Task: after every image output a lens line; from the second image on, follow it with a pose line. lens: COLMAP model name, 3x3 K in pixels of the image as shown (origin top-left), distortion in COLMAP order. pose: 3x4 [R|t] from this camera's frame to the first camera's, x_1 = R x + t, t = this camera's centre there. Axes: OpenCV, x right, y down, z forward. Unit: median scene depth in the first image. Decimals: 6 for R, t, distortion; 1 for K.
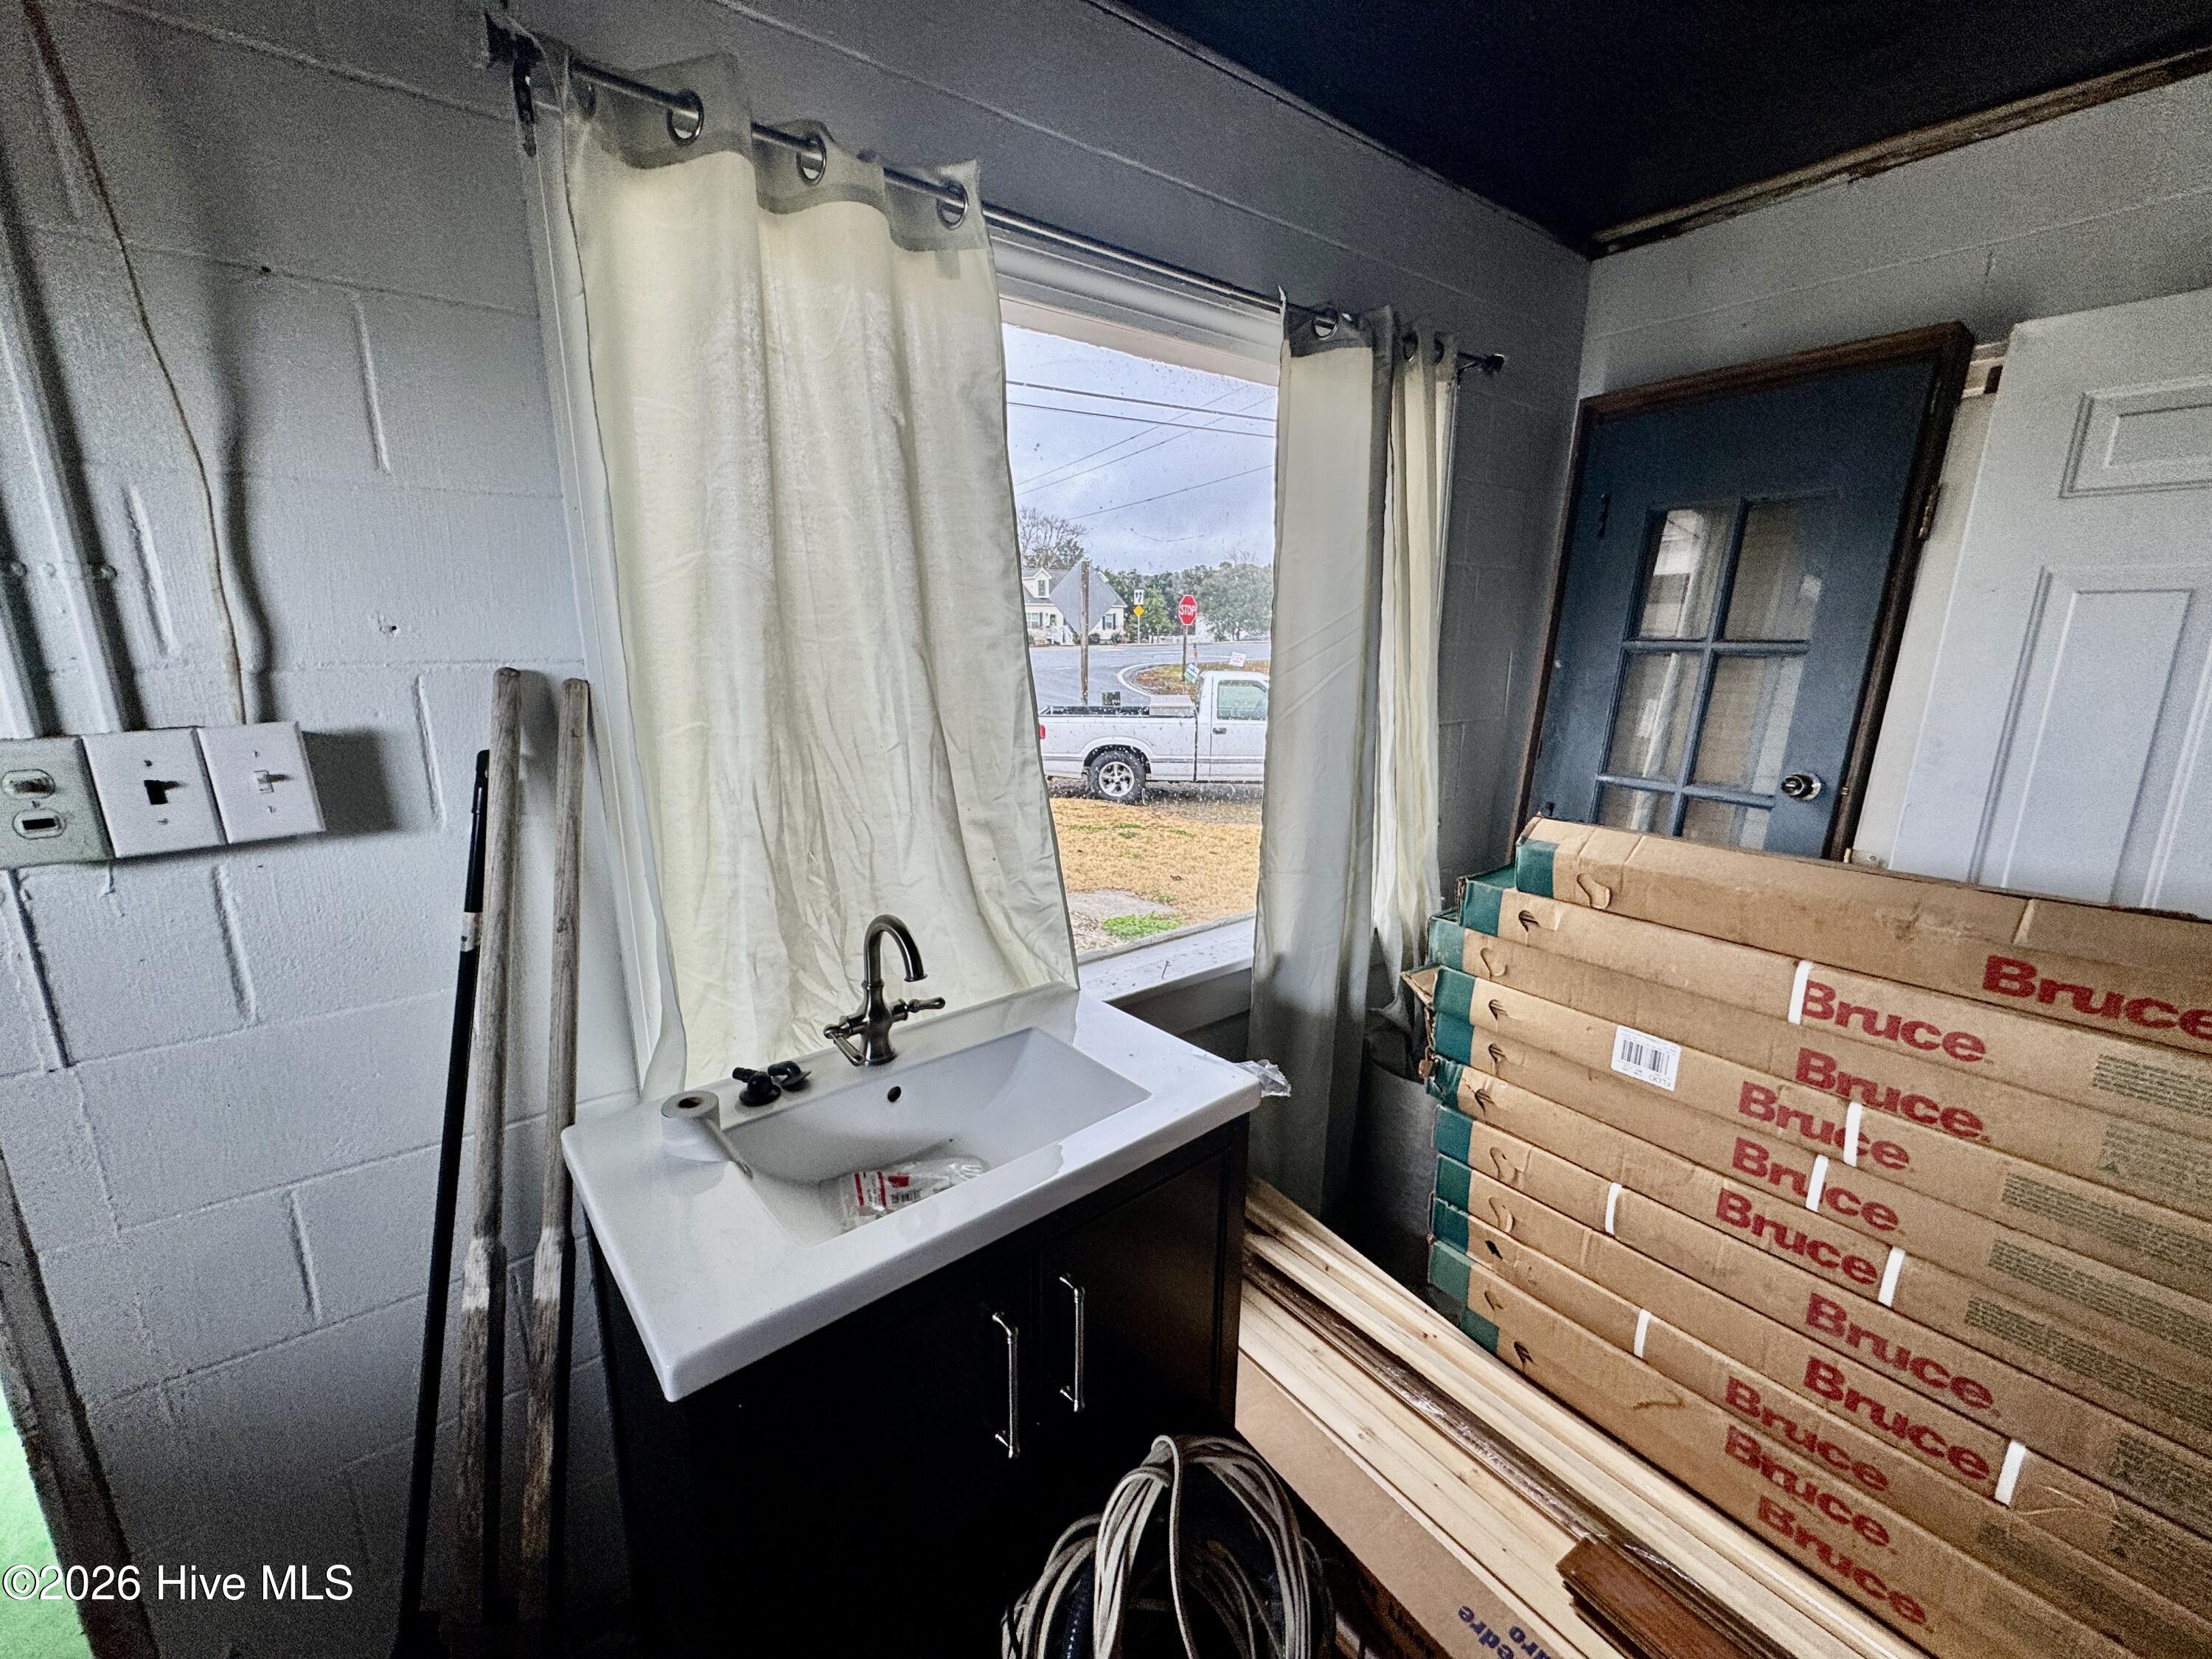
lens RADIAL K [[877.6, 0, 1106.6], [0, 877.6, 826.6], [0, 0, 1]] dist [-0.005124, 0.000967]
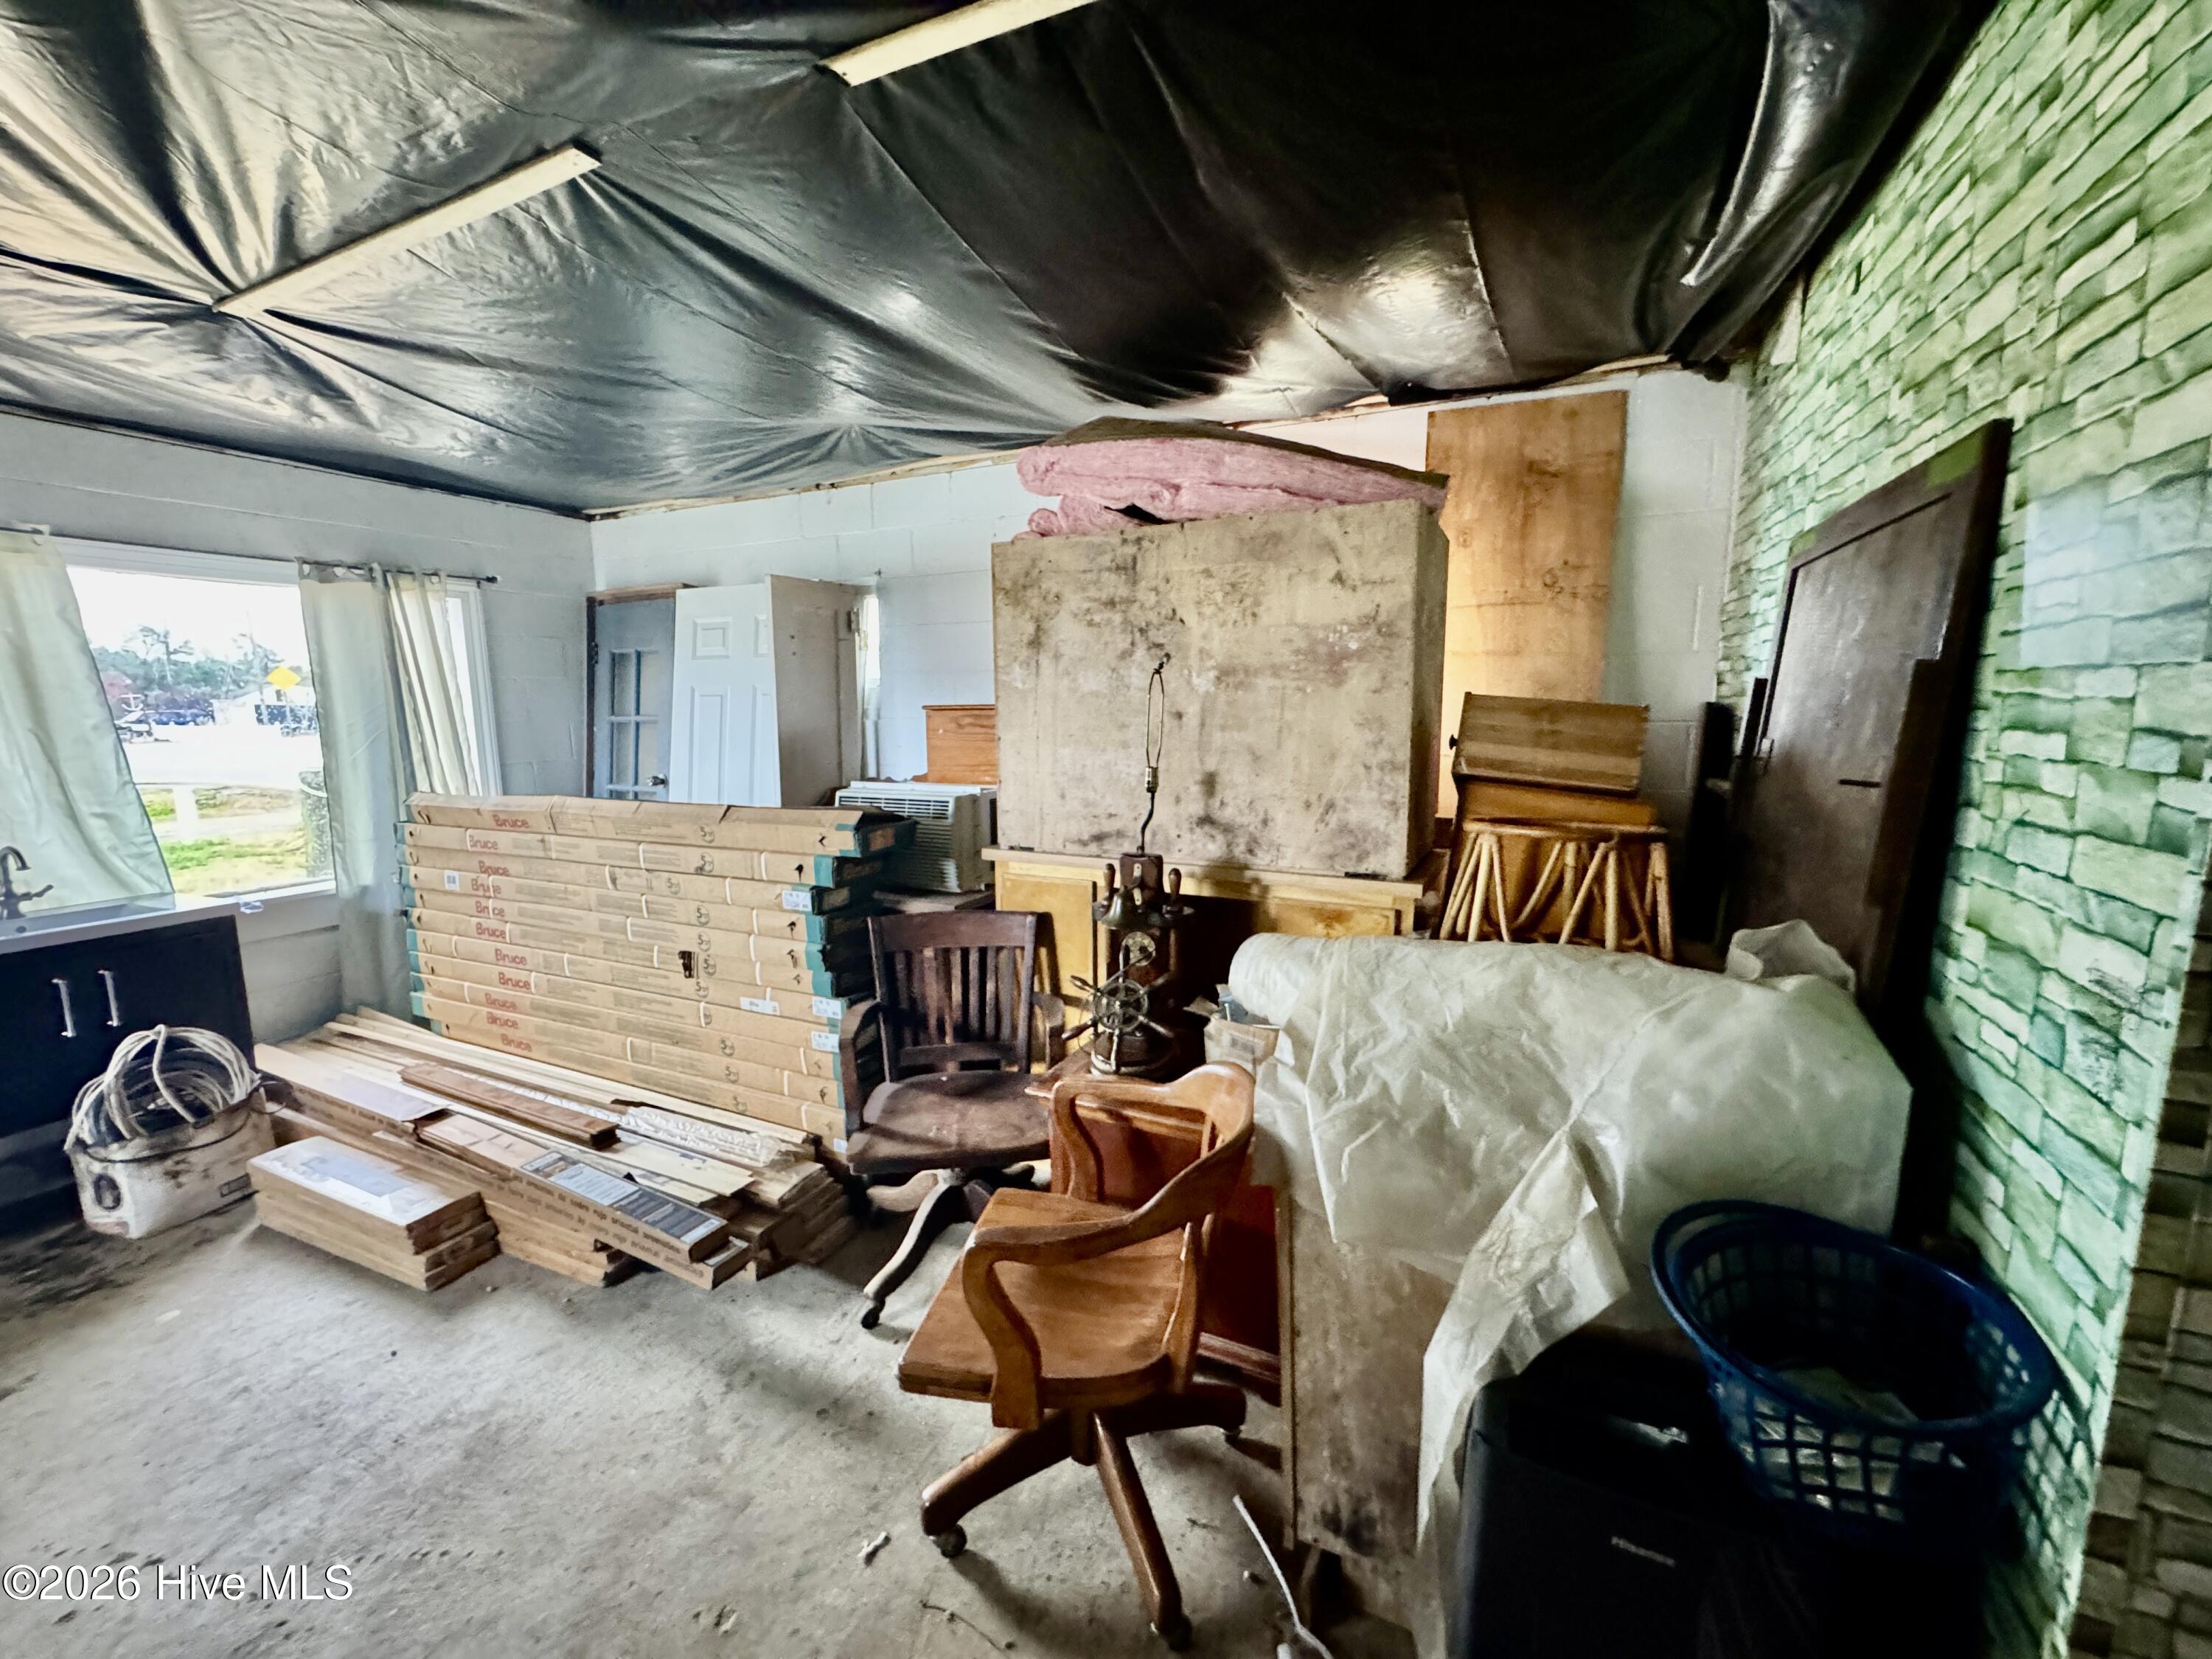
lens RADIAL K [[877.6, 0, 1112.4], [0, 877.6, 830.8], [0, 0, 1]] dist [-0.005124, 0.000967]
pose [[0.881092, -0.081642, 0.465846, 1.155031], [0.116883, 0.992023, -0.047213, 0.474549], [-0.458275, 0.096048, 0.883606, -2.185015]]
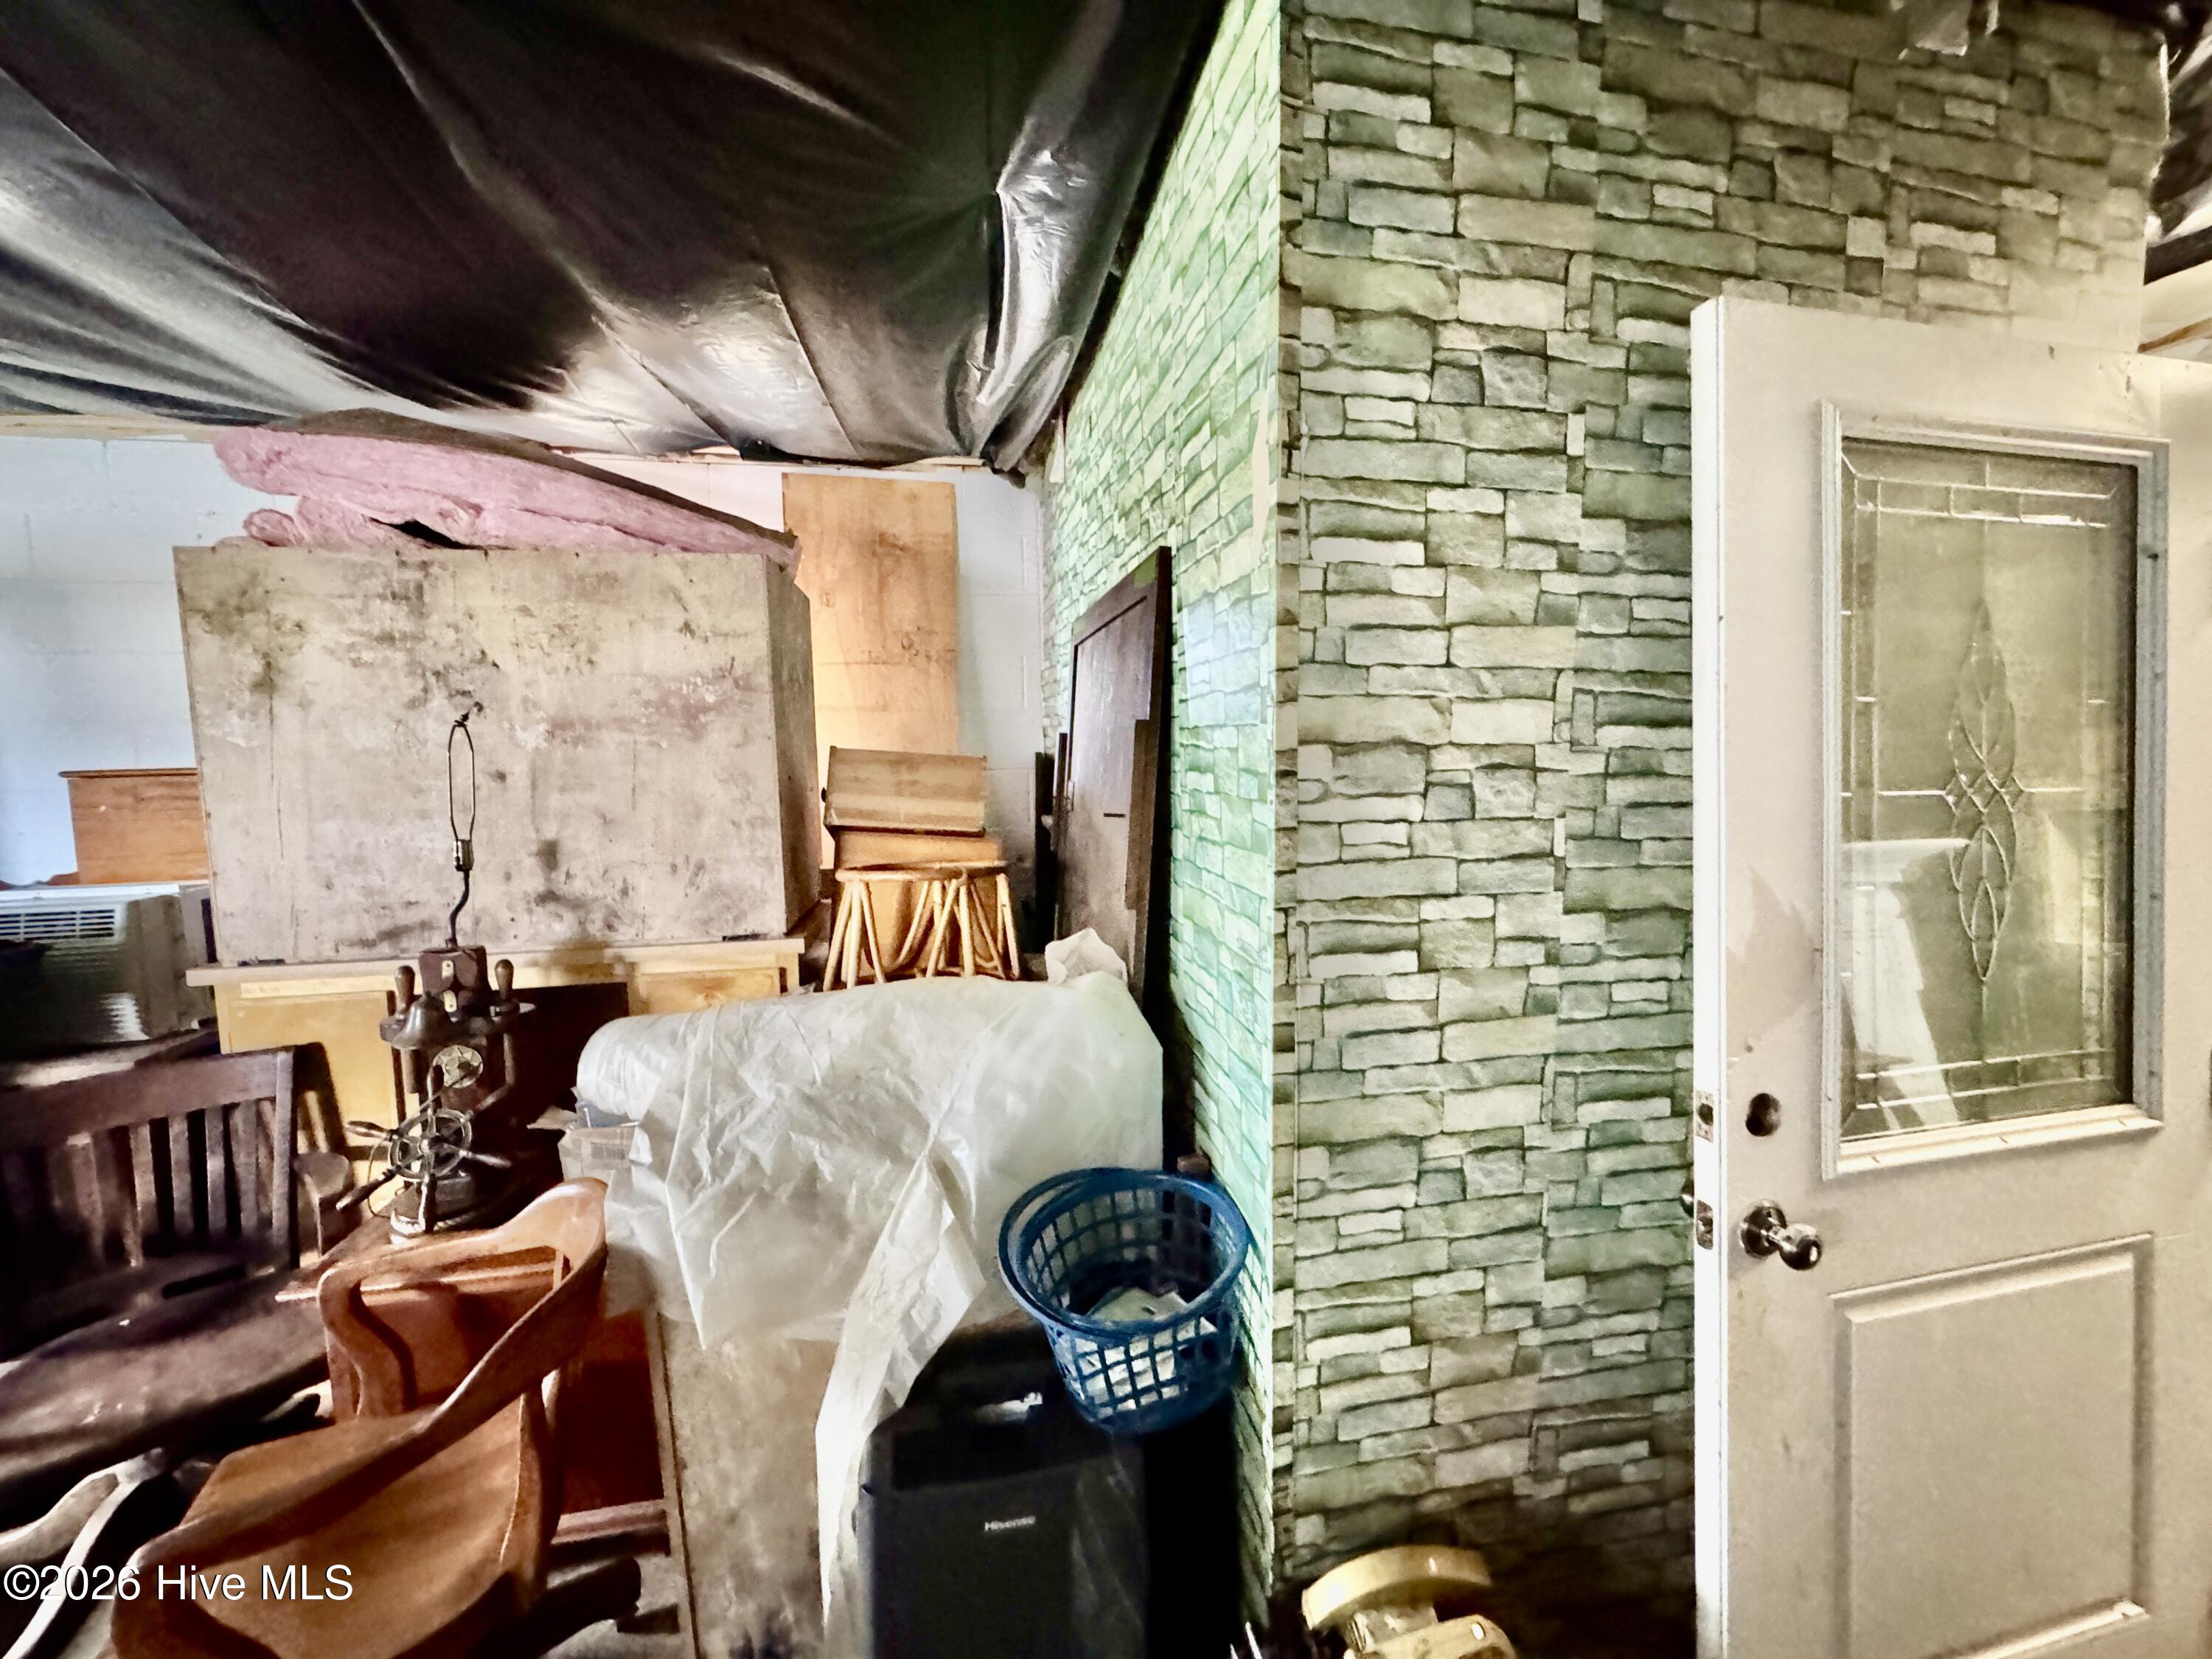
lens RADIAL K [[877.6, 0, 1103.8], [0, 877.6, 831.9], [0, 0, 1]] dist [-0.005124, 0.000967]
pose [[0.428231, -0.102521, 0.897835, 1.231534], [0.220750, 0.975312, 0.006079, 0.487405], [-0.876292, 0.195593, 0.440290, -2.248998]]
